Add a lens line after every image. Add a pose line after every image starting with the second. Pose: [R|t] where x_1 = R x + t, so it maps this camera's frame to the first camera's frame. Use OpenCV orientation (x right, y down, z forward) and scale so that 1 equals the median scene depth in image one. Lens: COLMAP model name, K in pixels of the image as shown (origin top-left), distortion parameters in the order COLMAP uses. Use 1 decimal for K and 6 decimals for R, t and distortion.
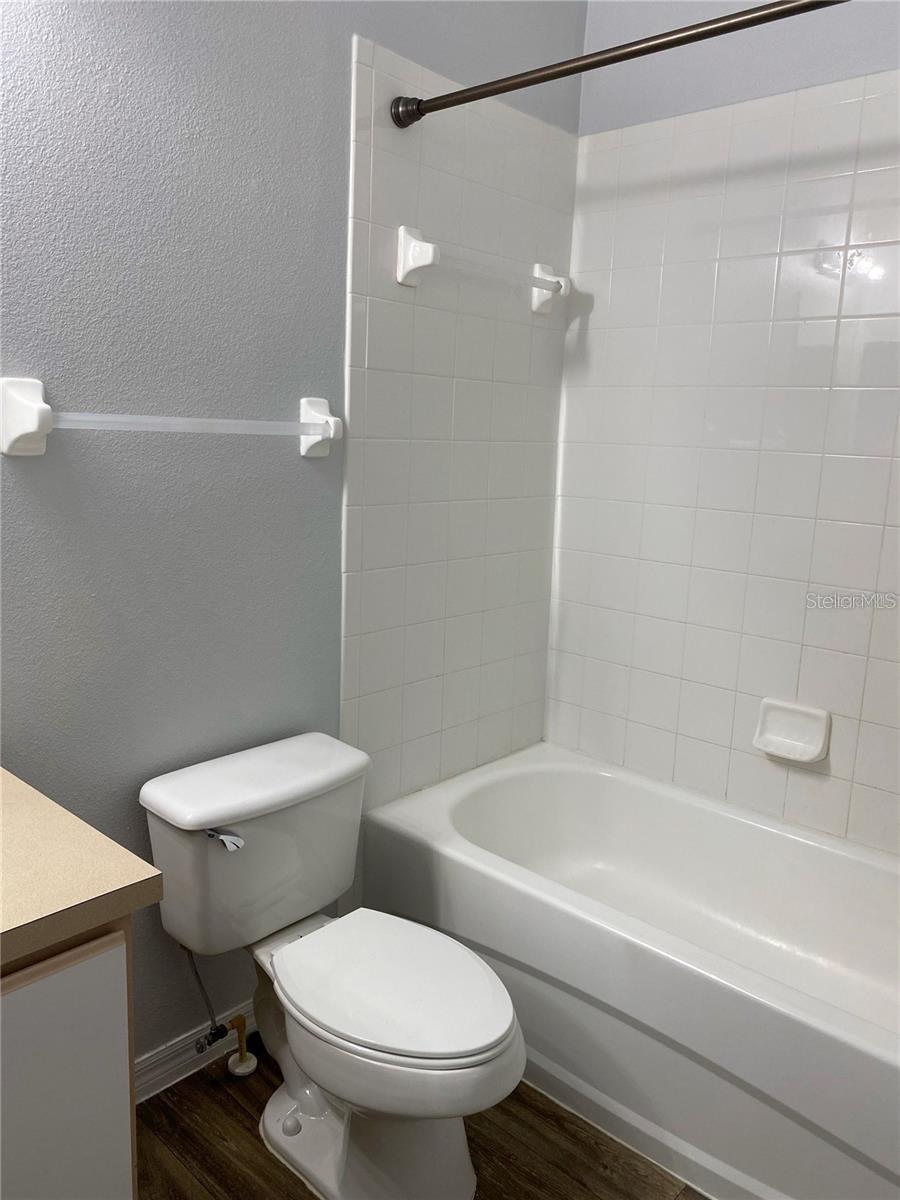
lens RADIAL K [[904.3, 0, 449.5], [0, 904.3, 590.5], [0, 0, 1]] dist [0.005414, -0.010069]
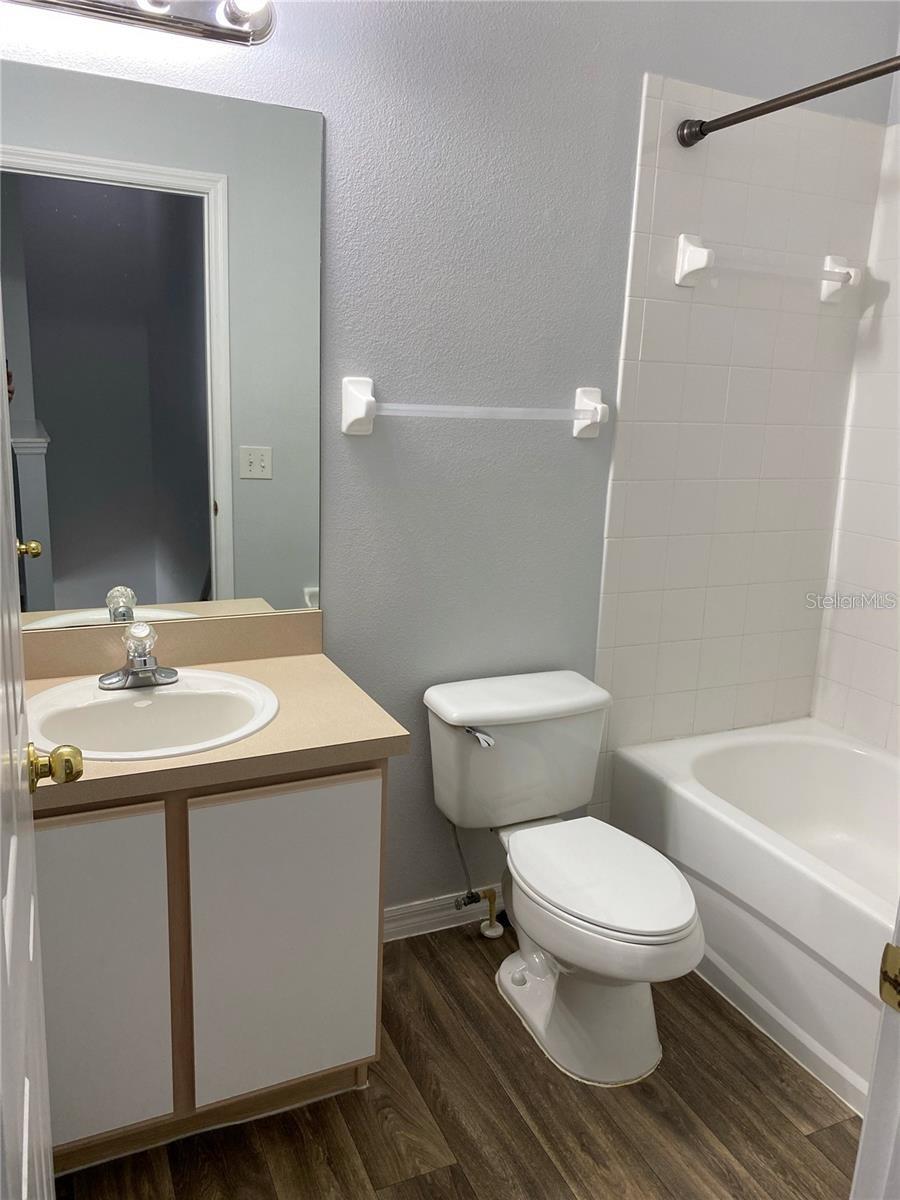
lens RADIAL K [[912.4, 0, 454.2], [0, 912.4, 591.8], [0, 0, 1]] dist [-0.001942, -0.011525]
pose [[0.924286, 0.081186, -0.372968, 0.155630], [-0.072081, 0.996662, 0.038319, 0.019815], [0.374834, -0.008533, 0.927053, -0.175321]]
